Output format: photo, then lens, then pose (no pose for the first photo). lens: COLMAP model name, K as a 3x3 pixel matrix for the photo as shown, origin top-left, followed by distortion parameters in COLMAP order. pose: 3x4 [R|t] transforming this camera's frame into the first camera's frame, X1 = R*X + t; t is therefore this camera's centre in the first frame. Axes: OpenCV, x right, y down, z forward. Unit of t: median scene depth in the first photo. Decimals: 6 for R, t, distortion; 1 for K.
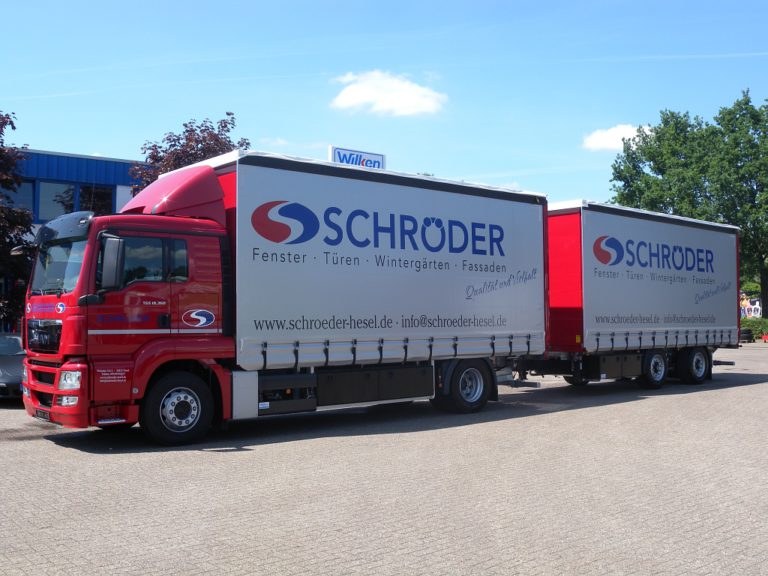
lens RADIAL K [[816.0, 0, 383.2], [0, 816.0, 275.2], [0, 0, 1]] dist [-0.132560, -0.011951]
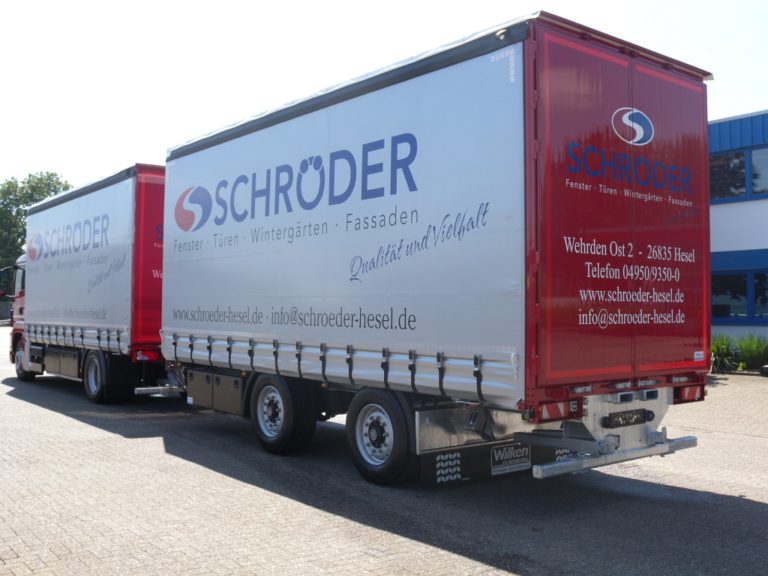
lens RADIAL K [[816.0, 0, 383.2], [0, 816.0, 275.2], [0, 0, 1]] dist [-0.132560, -0.011951]
pose [[-0.050979, -0.038512, -0.997957, 0.745717], [0.040929, 0.998336, -0.040617, 0.055262], [0.997861, -0.042916, -0.049318, 1.154494]]
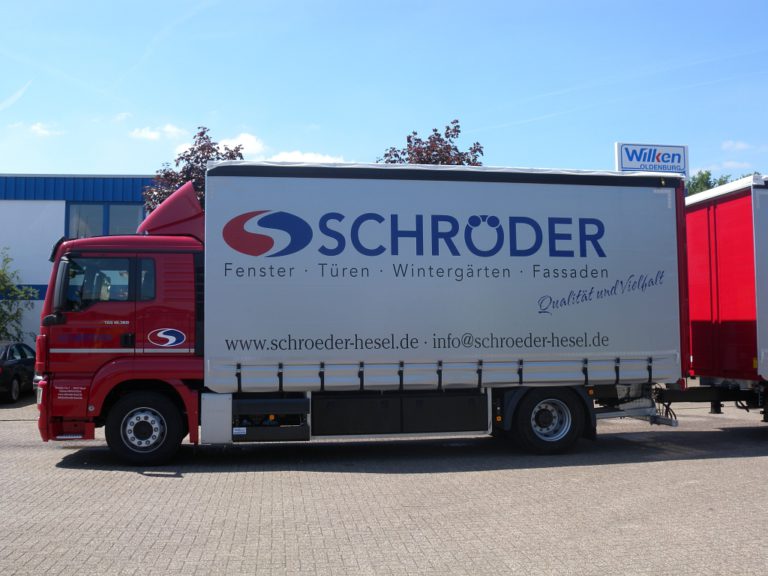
lens RADIAL K [[816.0, 0, 383.2], [0, 816.0, 275.2], [0, 0, 1]] dist [-0.132560, -0.011951]
pose [[0.850910, -0.038177, -0.523922, 0.430958], [0.029253, 0.999252, -0.025303, 0.008595], [0.524496, 0.006204, 0.851390, 0.258308]]
